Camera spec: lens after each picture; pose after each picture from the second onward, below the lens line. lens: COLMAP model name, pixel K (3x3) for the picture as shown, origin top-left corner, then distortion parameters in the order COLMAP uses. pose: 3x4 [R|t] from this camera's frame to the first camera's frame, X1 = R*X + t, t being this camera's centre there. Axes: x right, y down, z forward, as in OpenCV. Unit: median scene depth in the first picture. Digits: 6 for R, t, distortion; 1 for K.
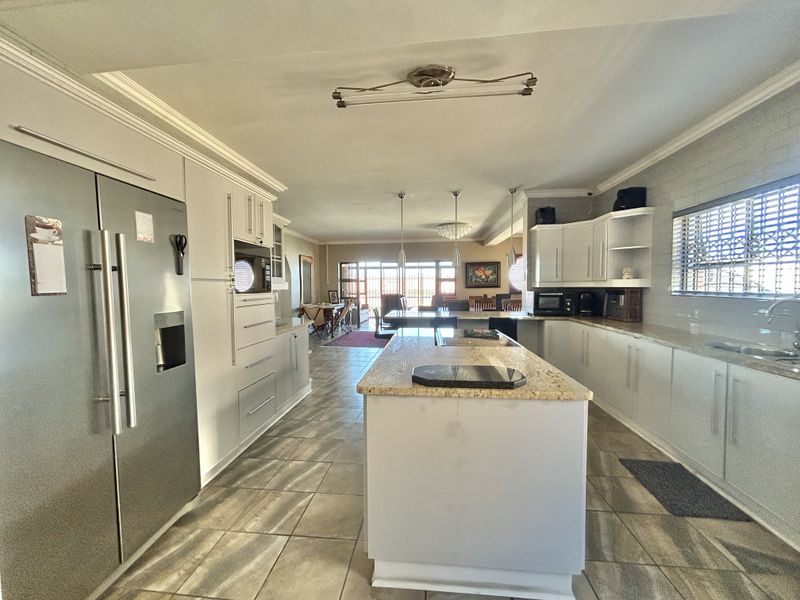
lens RADIAL K [[321.6, 0, 398.2], [0, 321.6, 300.3], [0, 0, 1]] dist [0.000653, 0.000480]
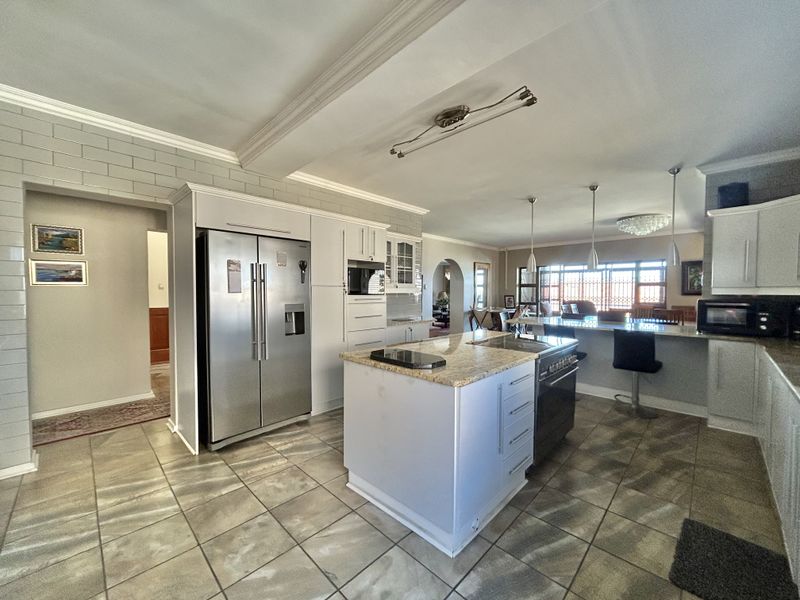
lens RADIAL K [[321.6, 0, 399.7], [0, 321.6, 300.9], [0, 0, 1]] dist [0.000653, 0.000480]
pose [[0.784277, 0.028297, -0.619766, 0.336645], [-0.036533, 0.999332, -0.000603, 0.000089], [0.619335, 0.023114, 0.784787, -0.021306]]
